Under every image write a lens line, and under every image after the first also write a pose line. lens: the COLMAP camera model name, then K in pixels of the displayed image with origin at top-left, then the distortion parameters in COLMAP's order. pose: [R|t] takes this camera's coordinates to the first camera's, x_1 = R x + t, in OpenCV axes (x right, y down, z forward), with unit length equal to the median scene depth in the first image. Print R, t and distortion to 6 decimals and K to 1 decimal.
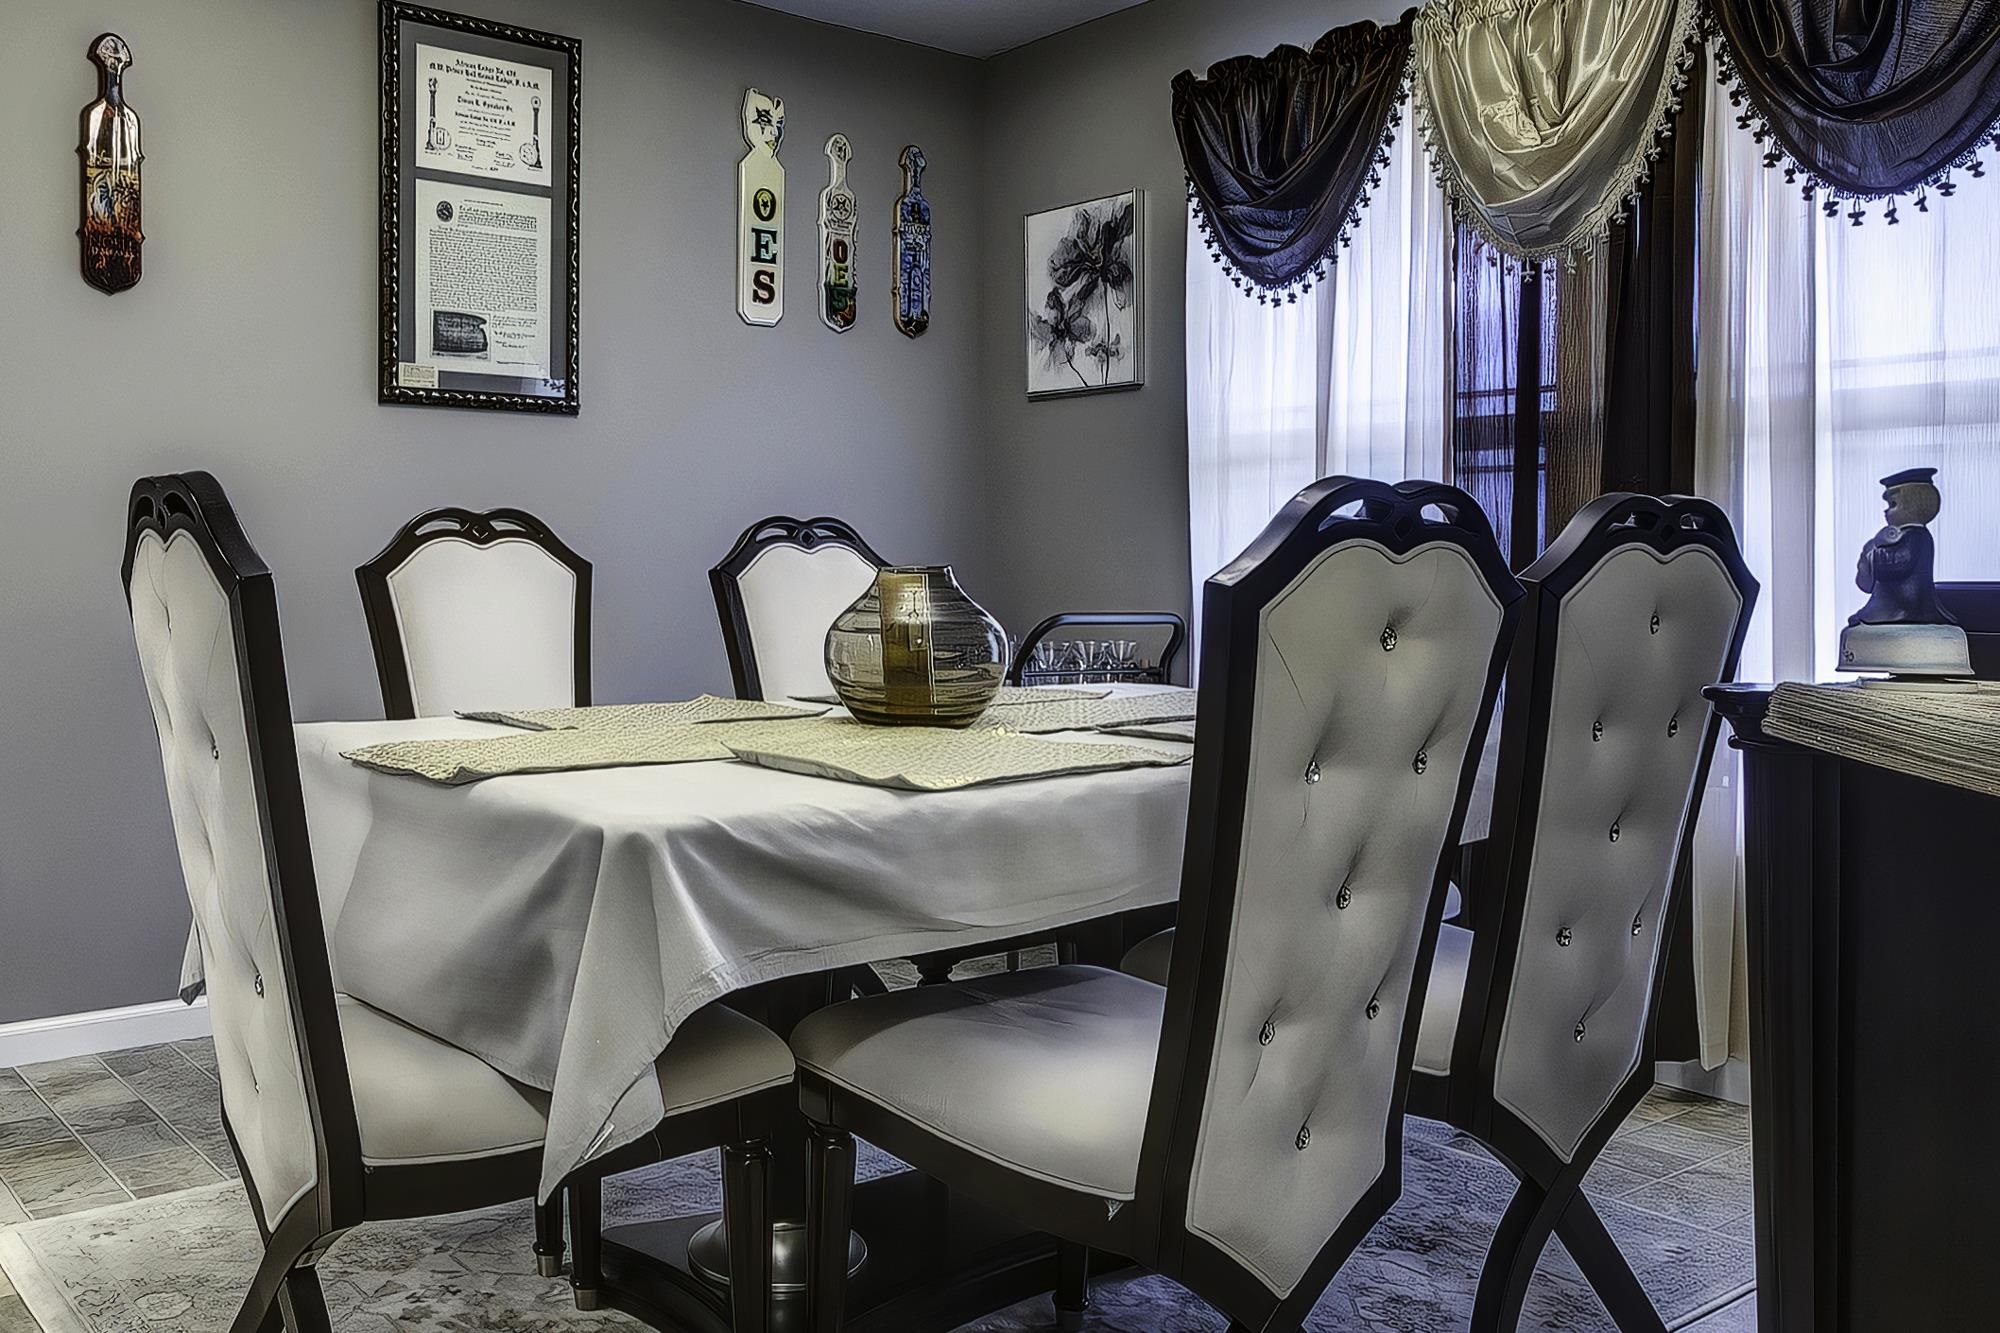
lens RADIAL K [[1143.2, 0, 1001.2], [0, 1143.2, 596.1], [0, 0, 1]] dist [0.001655, 0.000375]
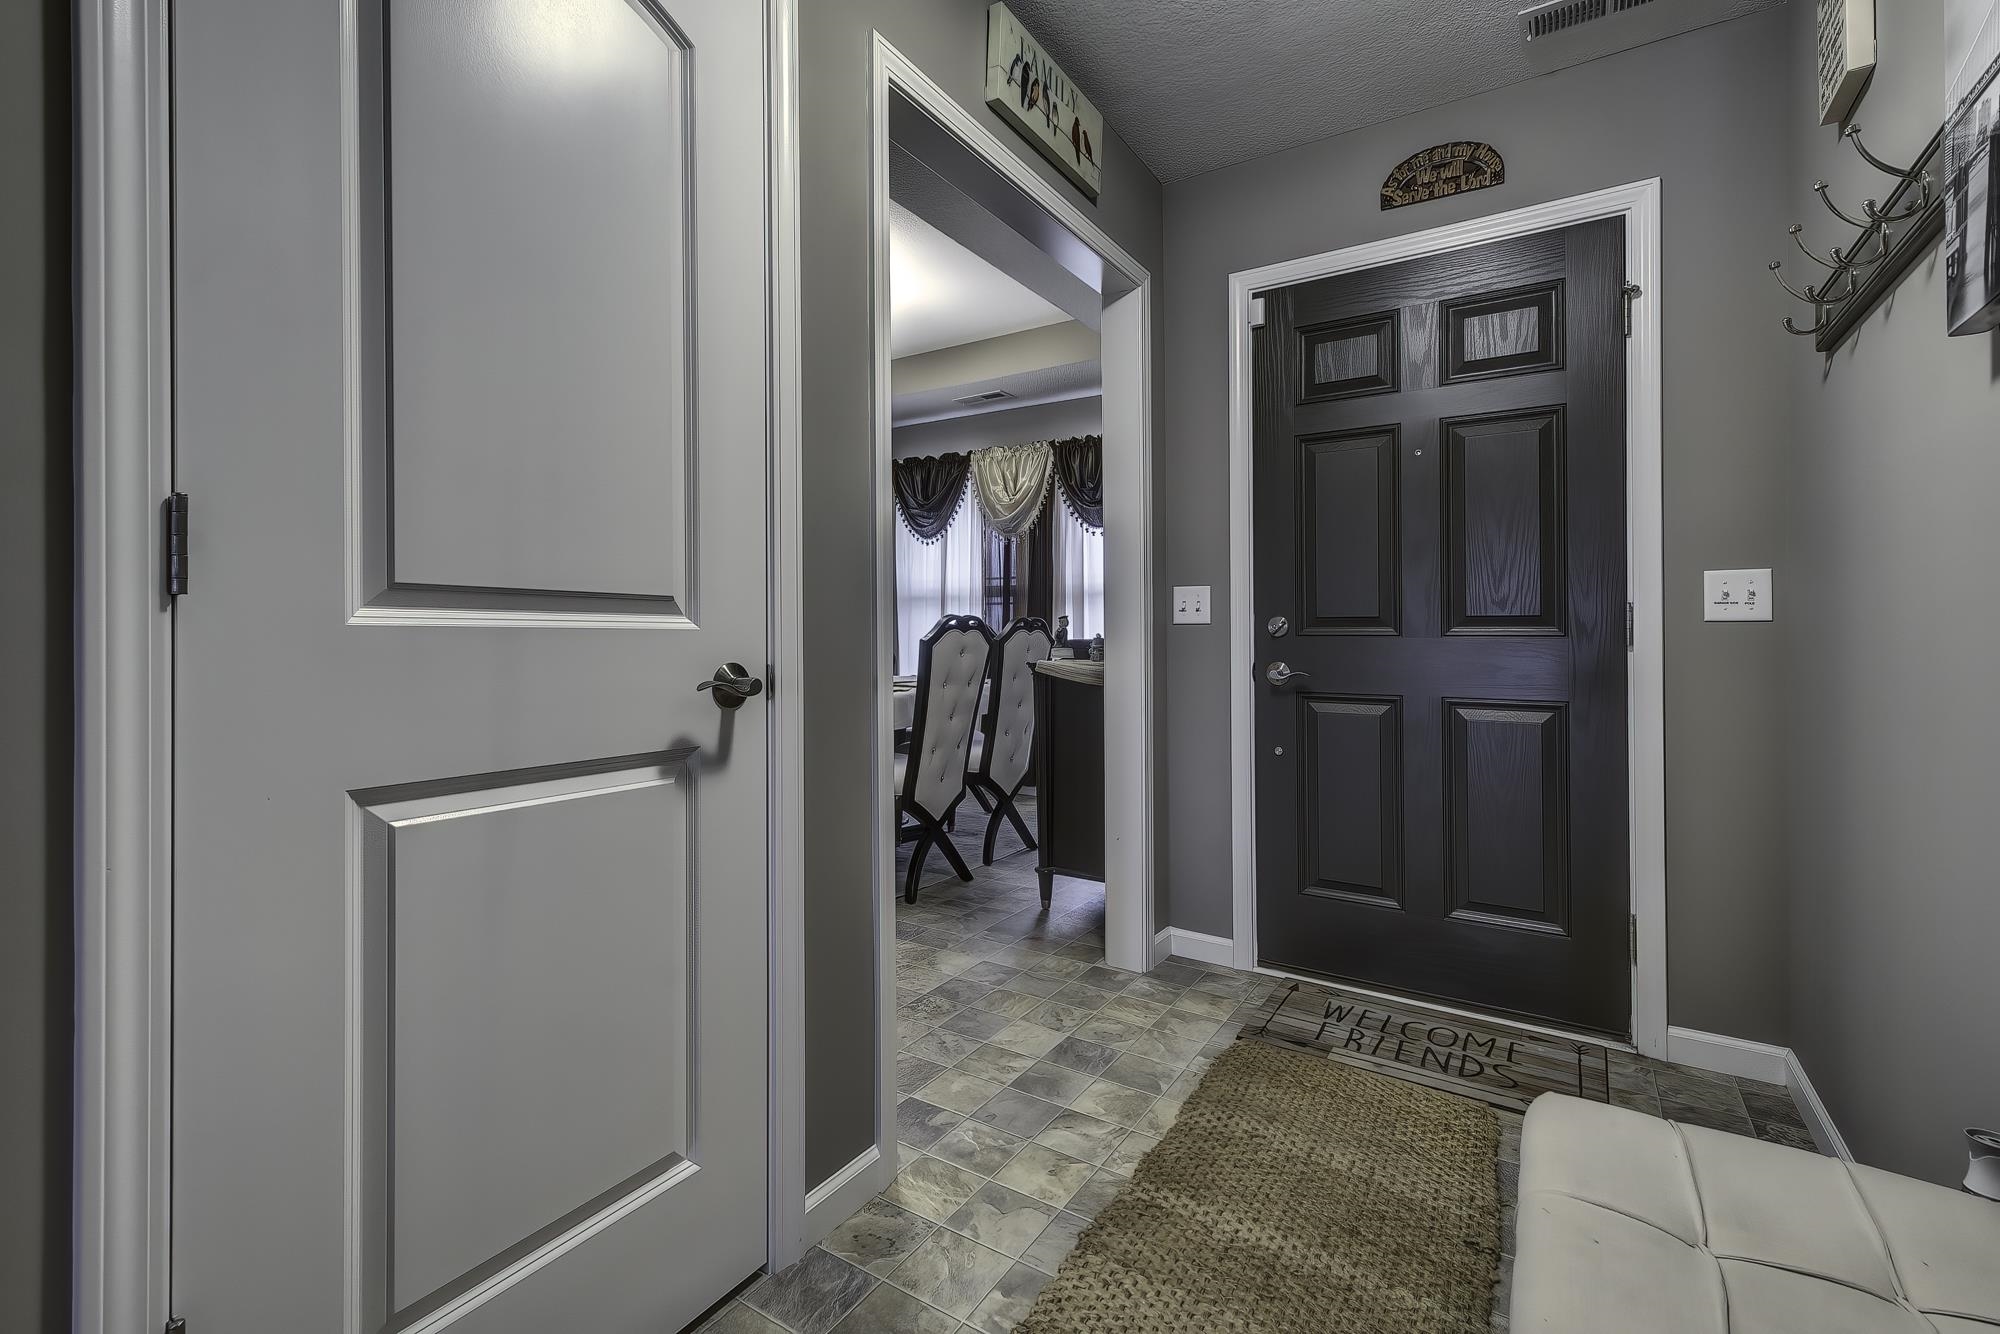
lens RADIAL K [[876.3, 0, 999.8], [0, 876.3, 638.5], [0, 0, 1]] dist [0.000304, -0.000022]
pose [[0.938669, -0.000844, 0.344819, -0.384891], [0.007098, 0.999832, -0.016874, 0.023070], [-0.344747, 0.018287, 0.938518, -1.246277]]
